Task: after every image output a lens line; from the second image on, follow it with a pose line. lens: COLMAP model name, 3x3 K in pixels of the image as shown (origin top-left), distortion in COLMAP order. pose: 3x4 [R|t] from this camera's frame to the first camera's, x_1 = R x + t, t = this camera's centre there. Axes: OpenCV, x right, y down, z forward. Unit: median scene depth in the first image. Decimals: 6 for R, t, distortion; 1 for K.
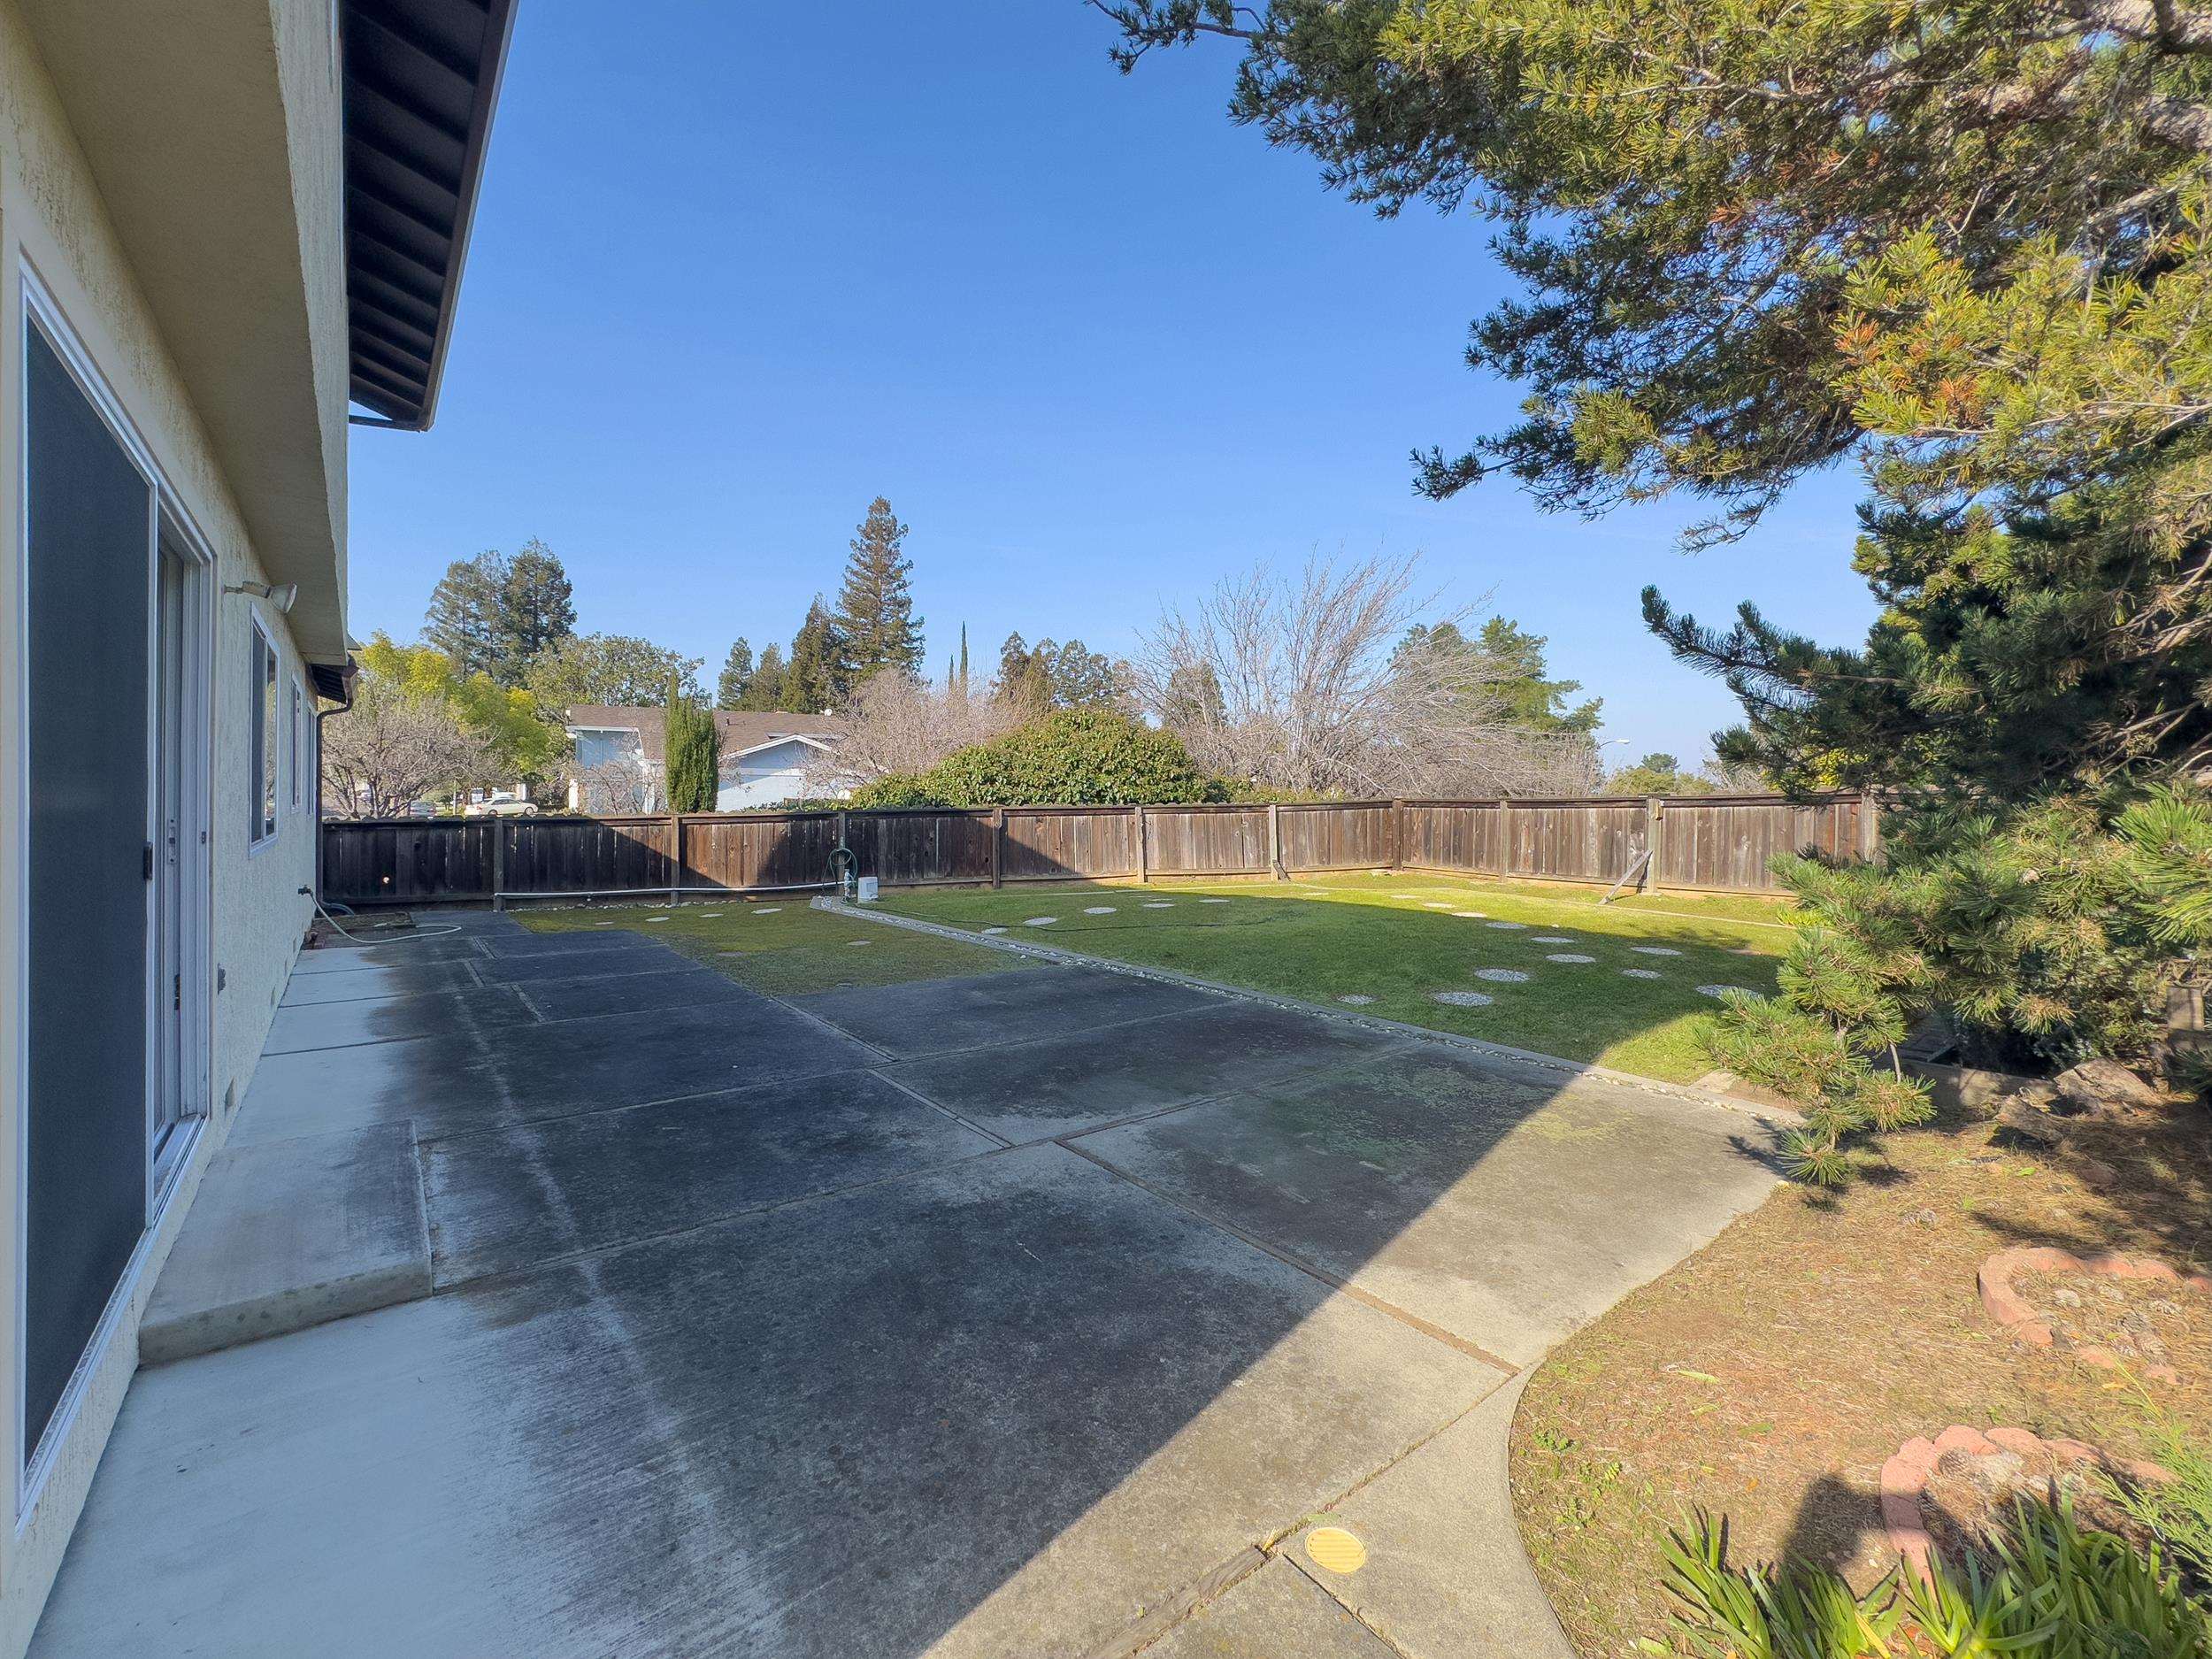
lens RADIAL K [[914.4, 0, 1134.4], [0, 914.4, 798.5], [0, 0, 1]] dist [0.003569, 0.001204]
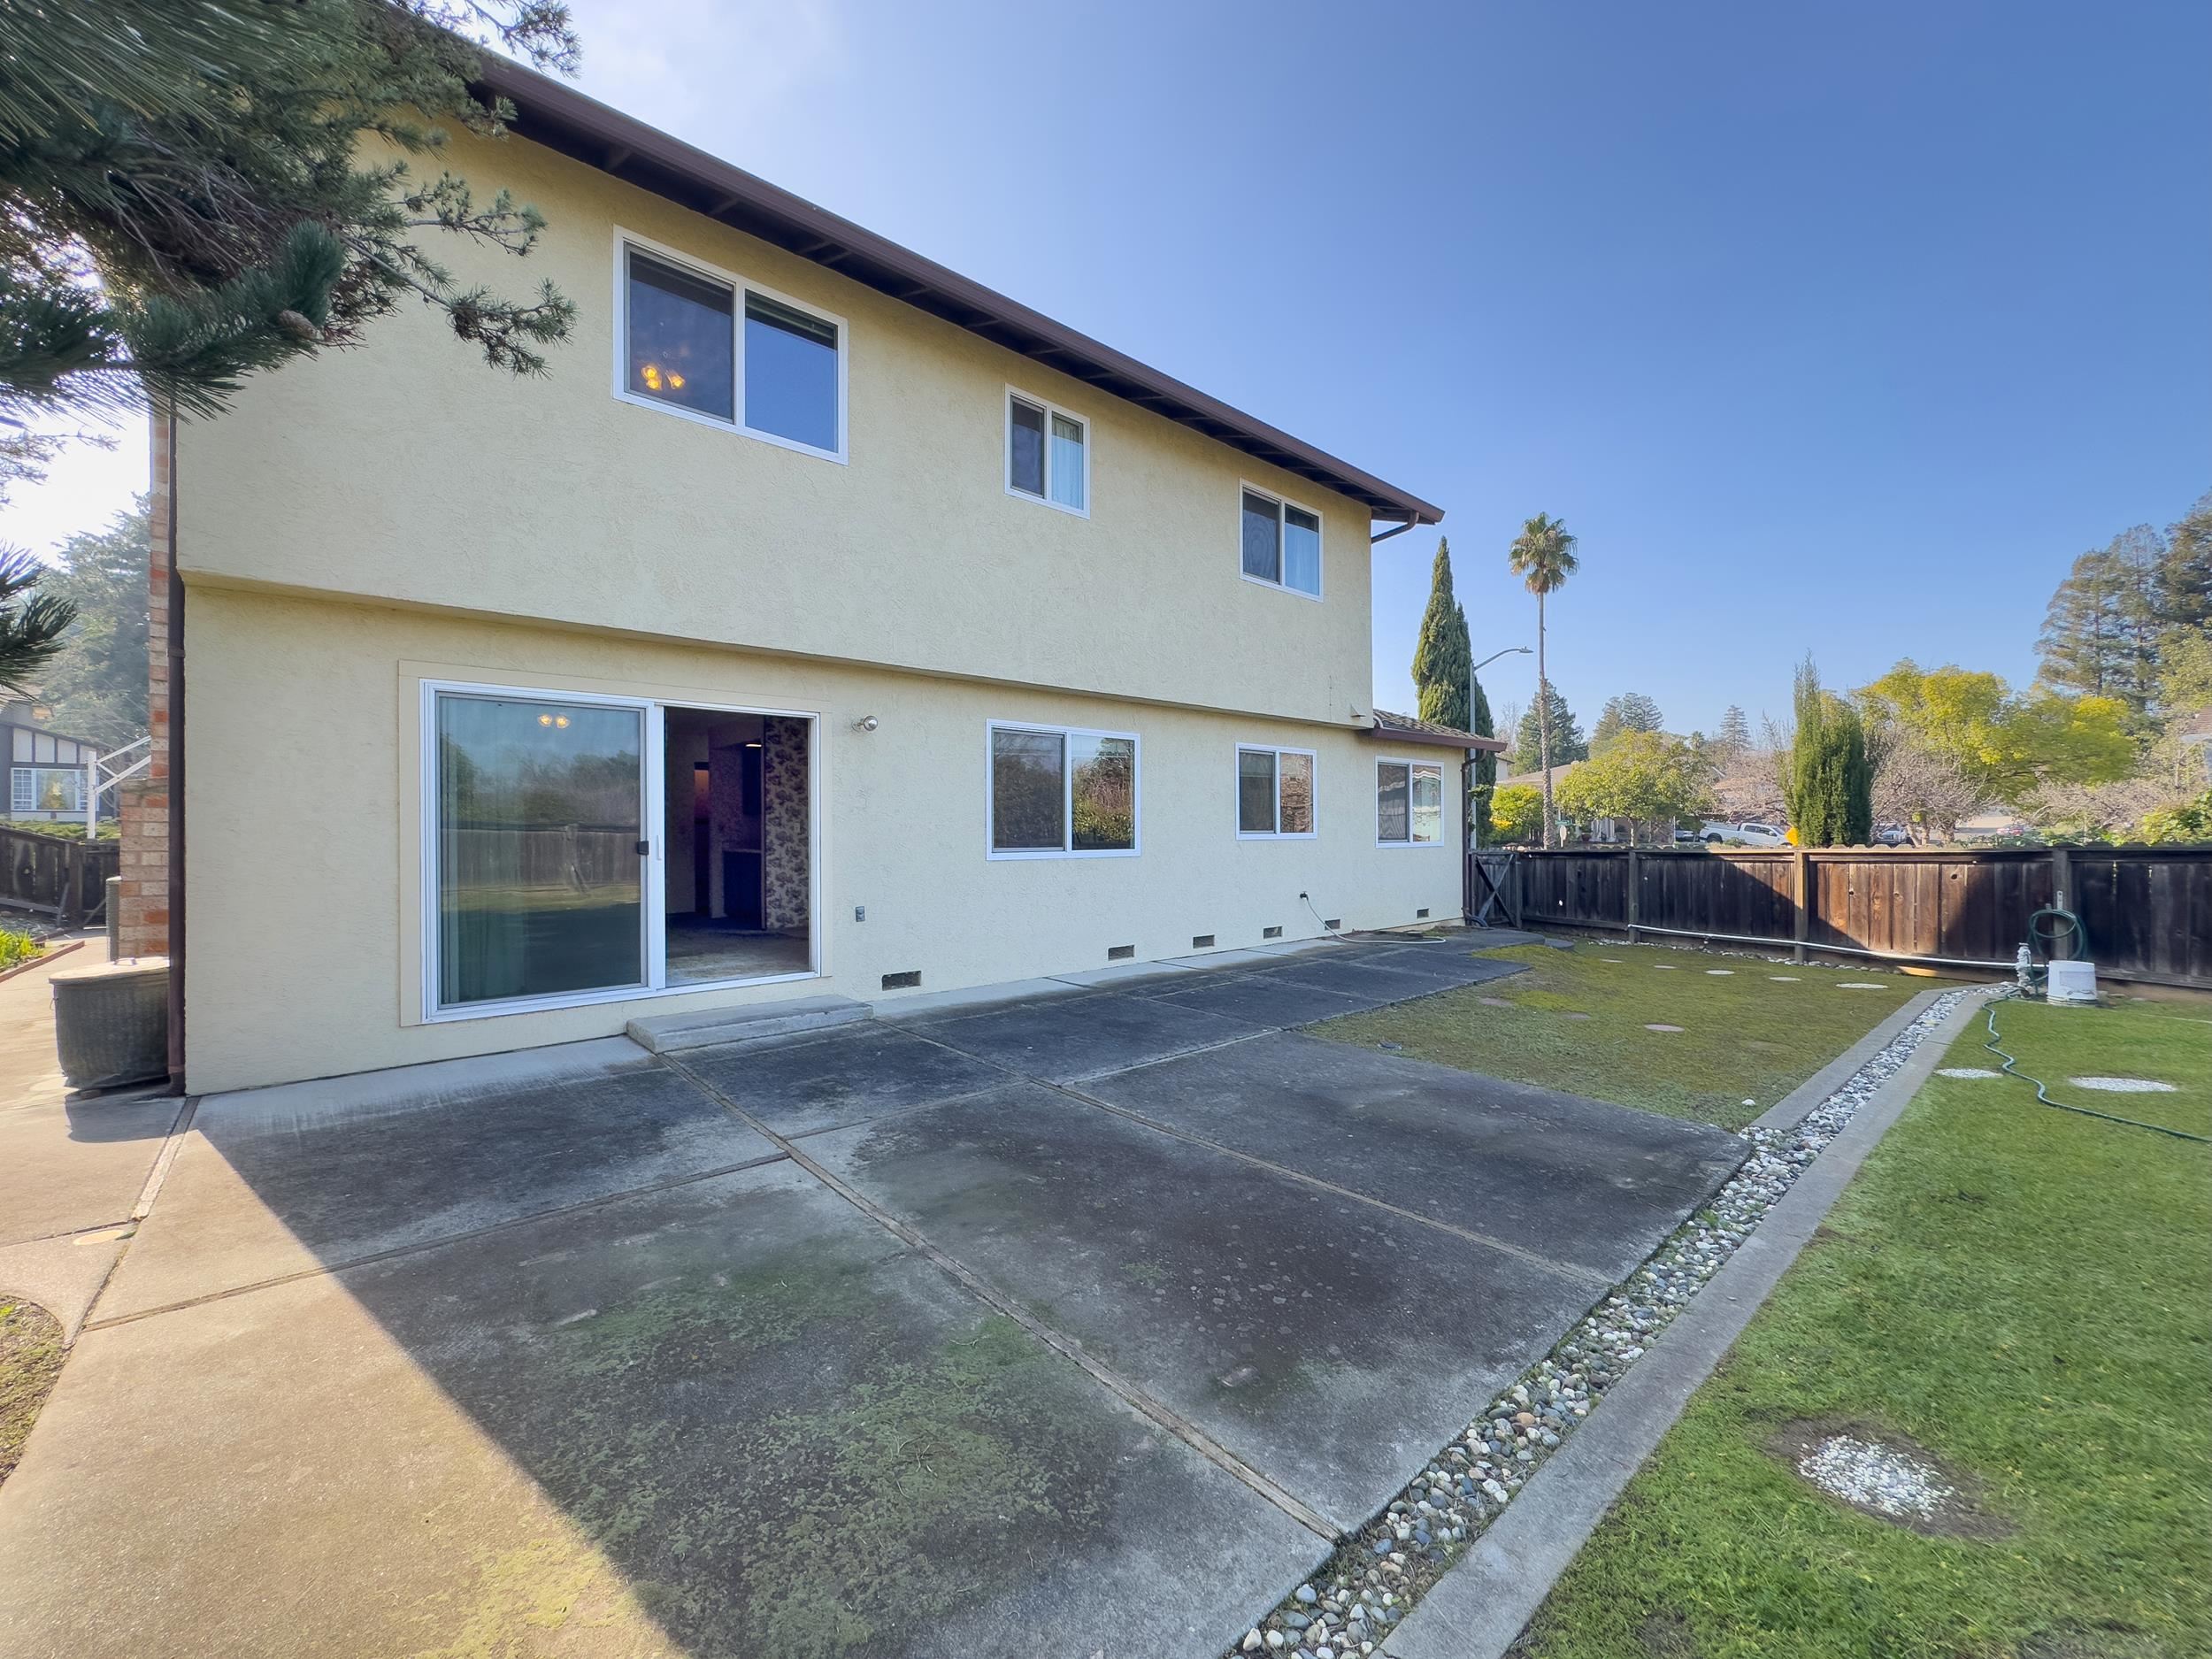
lens RADIAL K [[914.3, 0, 1100.3], [0, 914.3, 833.9], [0, 0, 1]] dist [-0.002694, 0.001226]
pose [[0.039949, -0.001215, -0.999201, 0.262073], [-0.001110, 0.999999, -0.001260, 0.006505], [0.999201, 0.001160, 0.039947, 0.366183]]
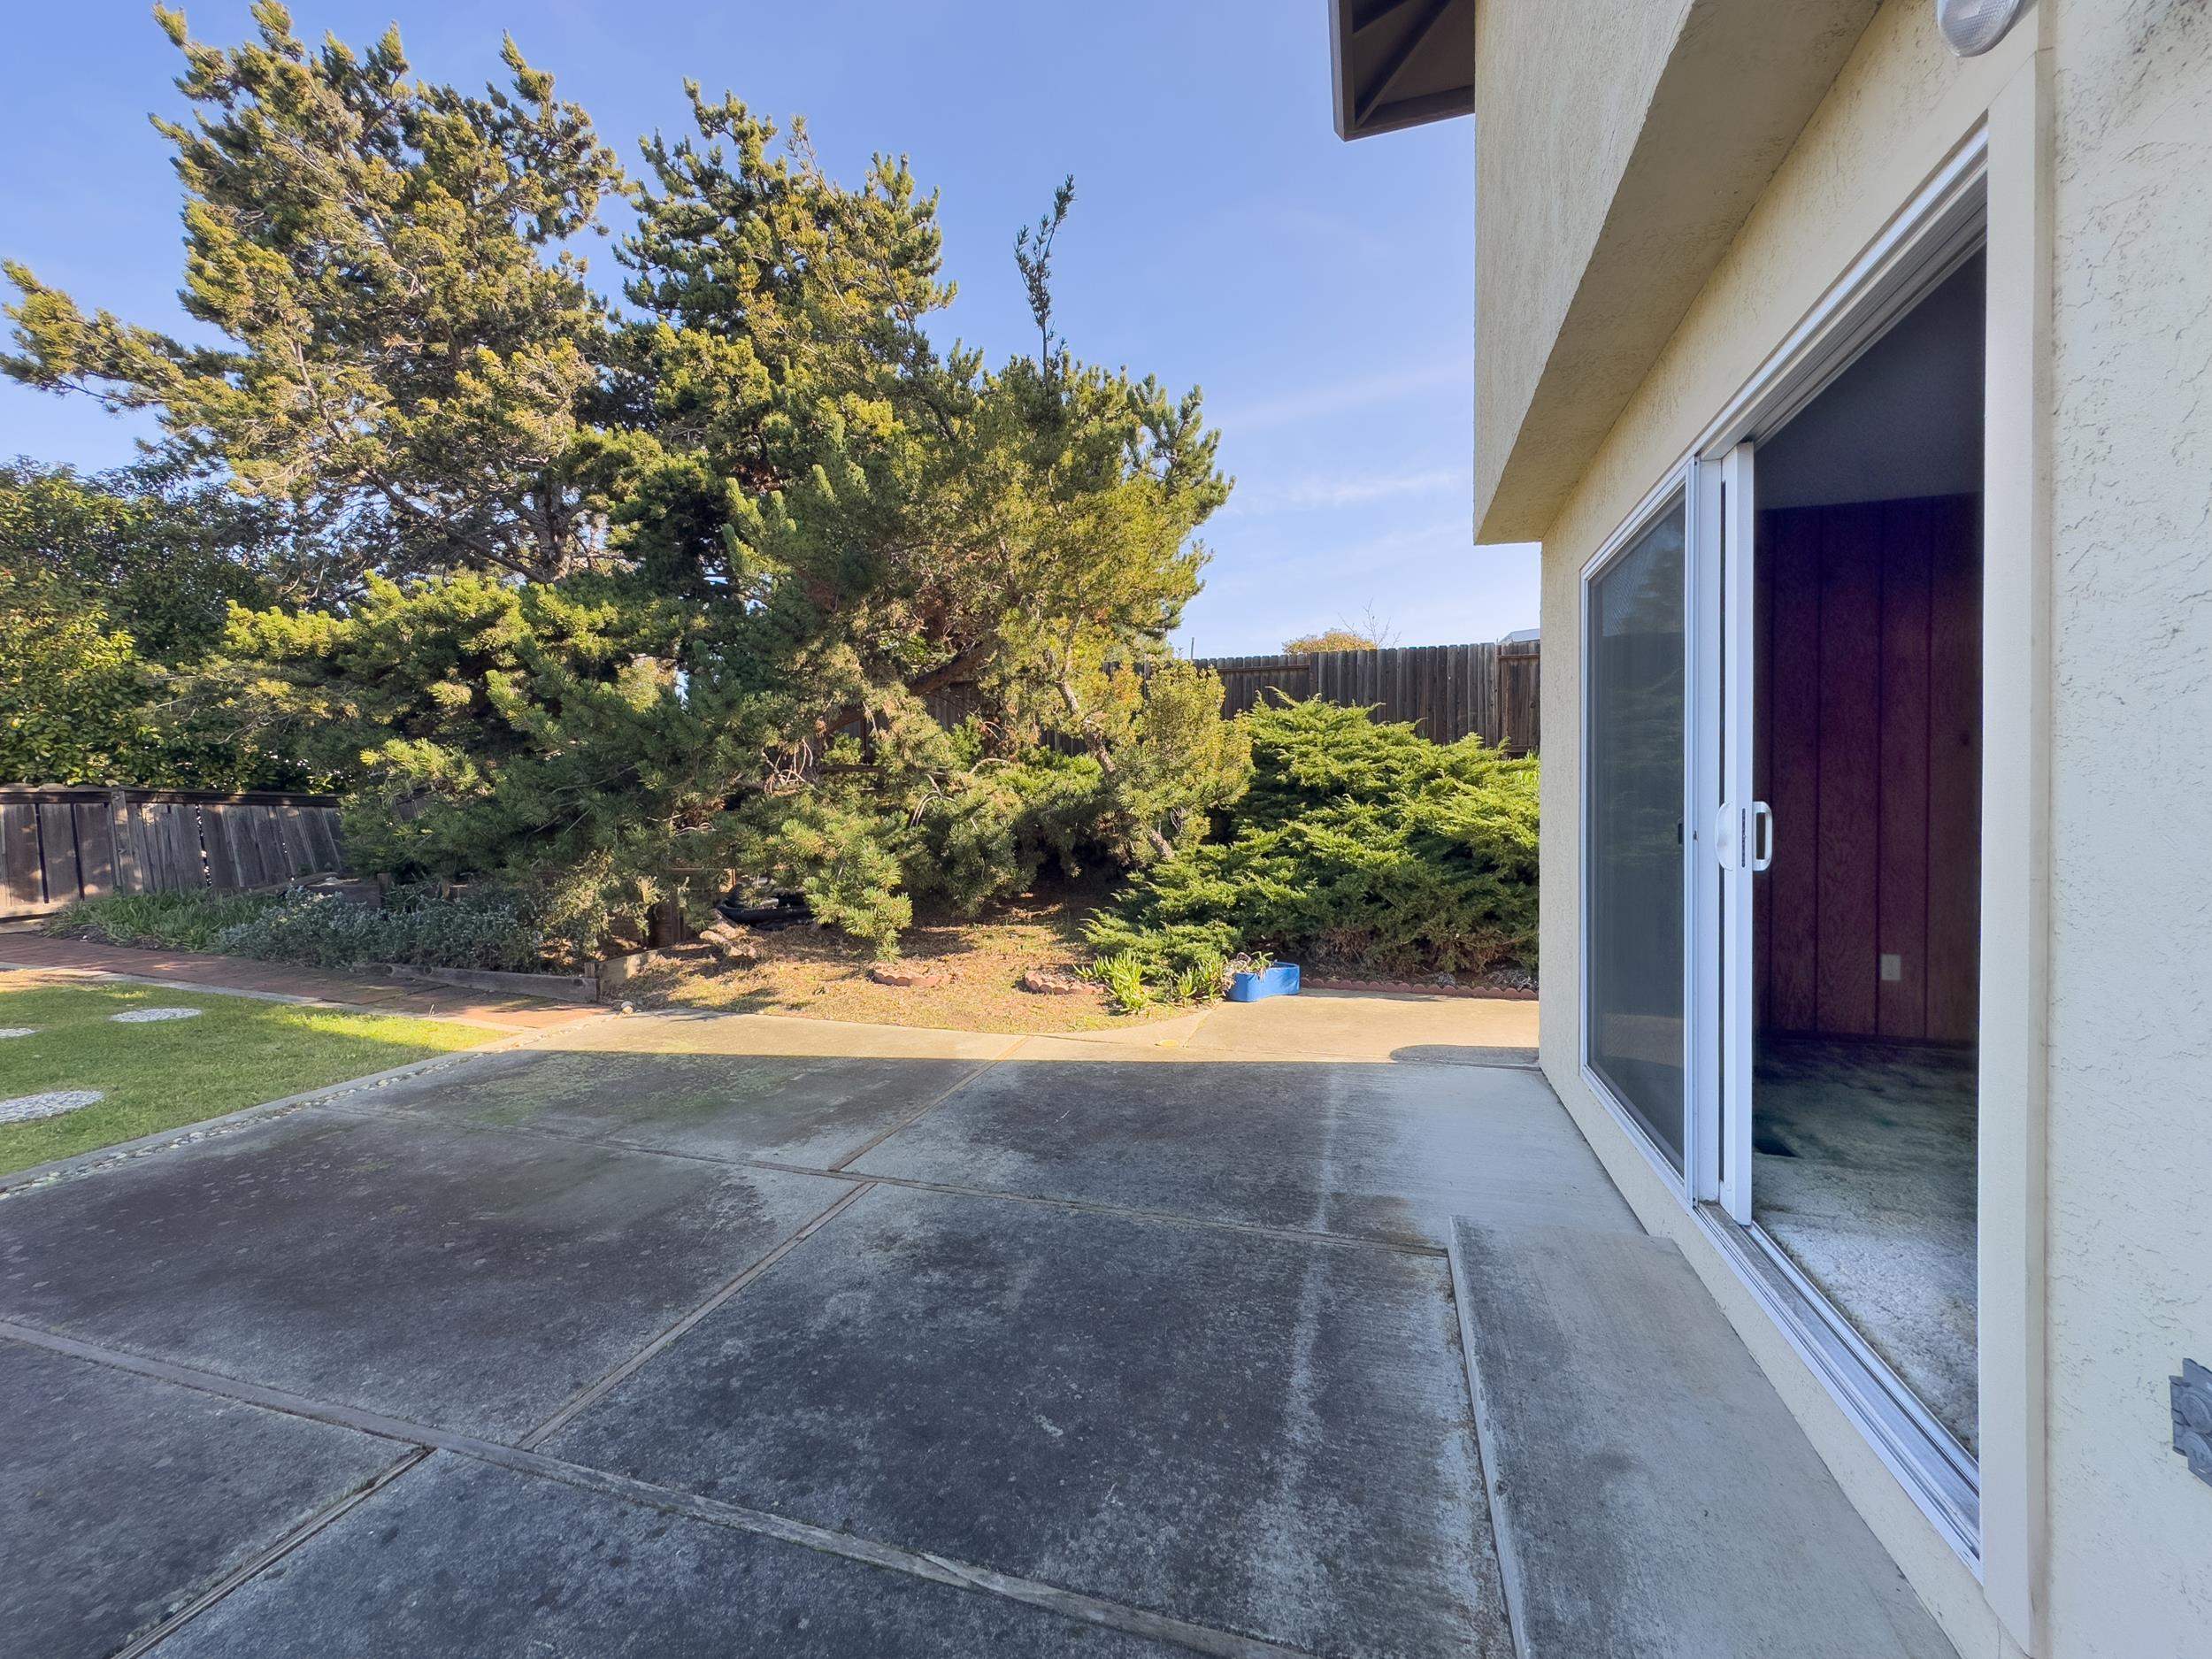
lens RADIAL K [[914.3, 0, 1094.1], [0, 914.3, 808.7], [0, 0, 1]] dist [-0.002694, 0.001226]
pose [[-0.544888, -0.004648, 0.838496, -0.263804], [0.005796, 0.999940, 0.009310, 0.007542], [-0.838489, 0.009933, -0.544828, 0.354059]]
